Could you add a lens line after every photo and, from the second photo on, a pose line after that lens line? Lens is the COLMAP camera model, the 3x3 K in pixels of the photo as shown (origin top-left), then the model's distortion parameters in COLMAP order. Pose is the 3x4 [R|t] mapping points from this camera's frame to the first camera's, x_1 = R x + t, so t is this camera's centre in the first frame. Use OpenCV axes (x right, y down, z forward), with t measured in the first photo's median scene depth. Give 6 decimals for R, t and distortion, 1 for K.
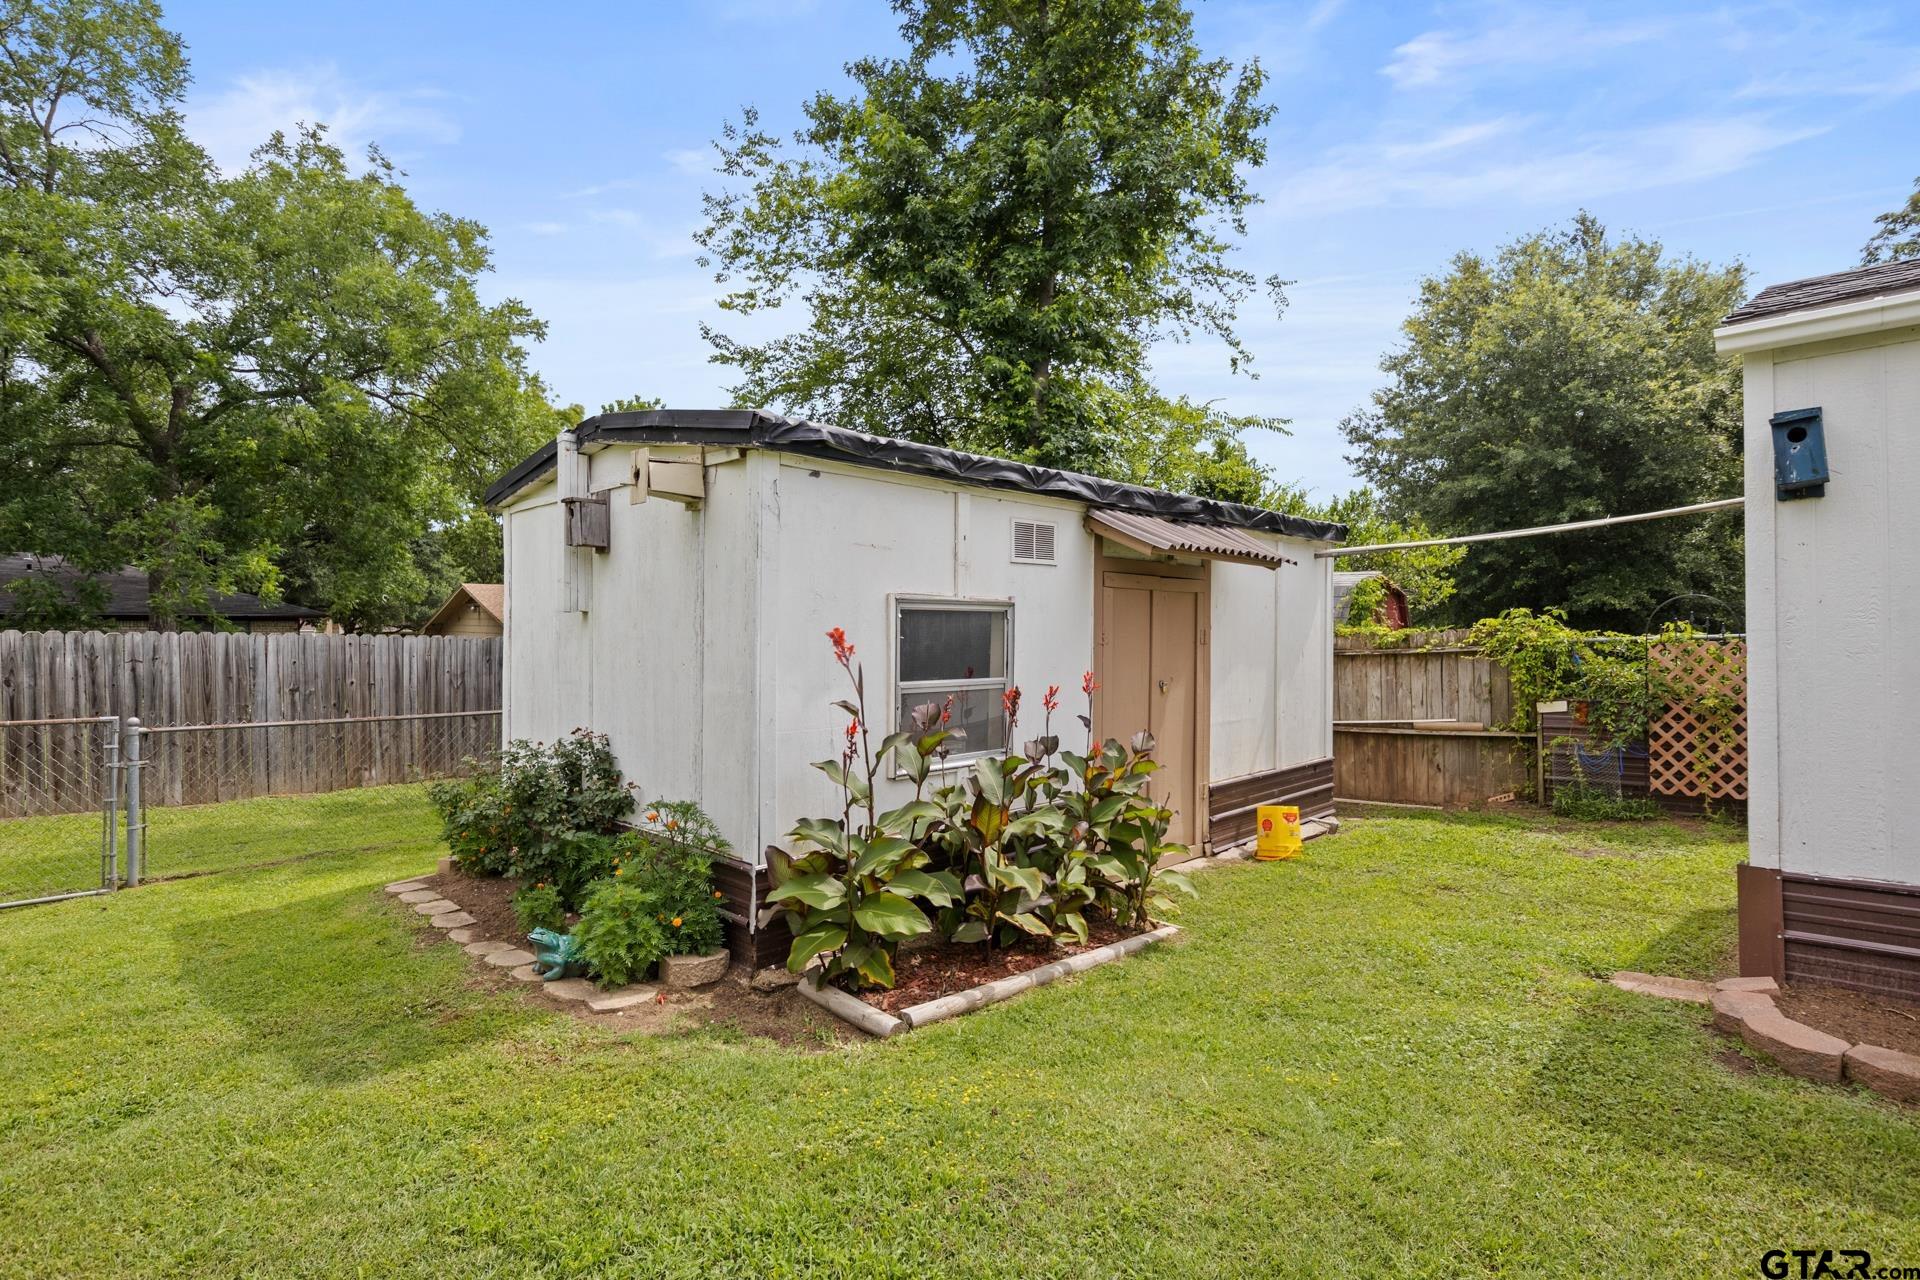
lens RADIAL K [[948.4, 0, 993.8], [0, 948.4, 646.3], [0, 0, 1]] dist [-0.004730, -0.000738]
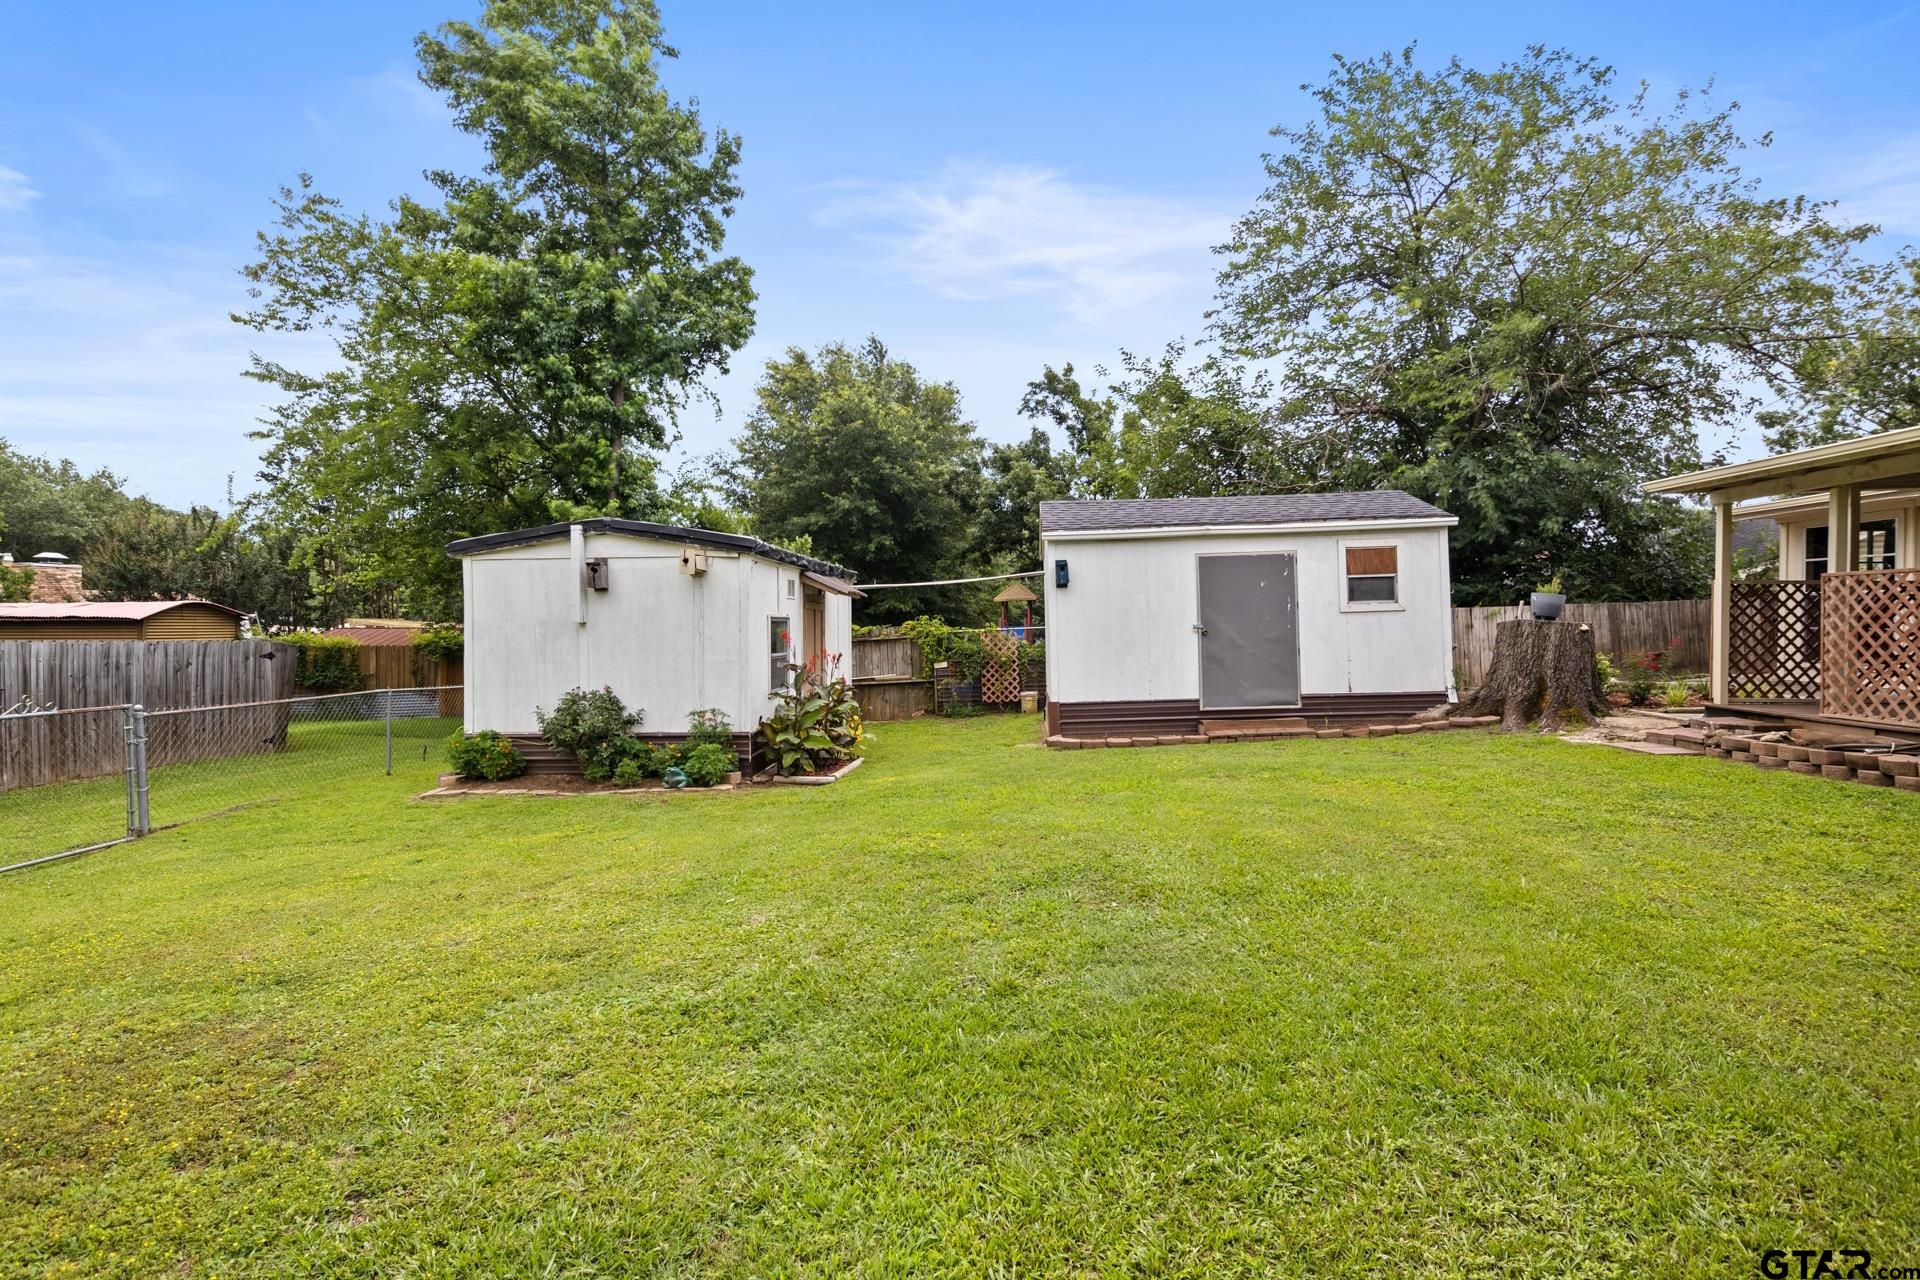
lens RADIAL K [[948.4, 0, 950.9], [0, 948.4, 629.2], [0, 0, 1]] dist [-0.004730, -0.000738]
pose [[0.768566, -0.010449, 0.639685, -0.503627], [0.018581, 0.999809, -0.005992, 0.000441], [-0.639501, 0.016491, 0.768614, -0.416043]]
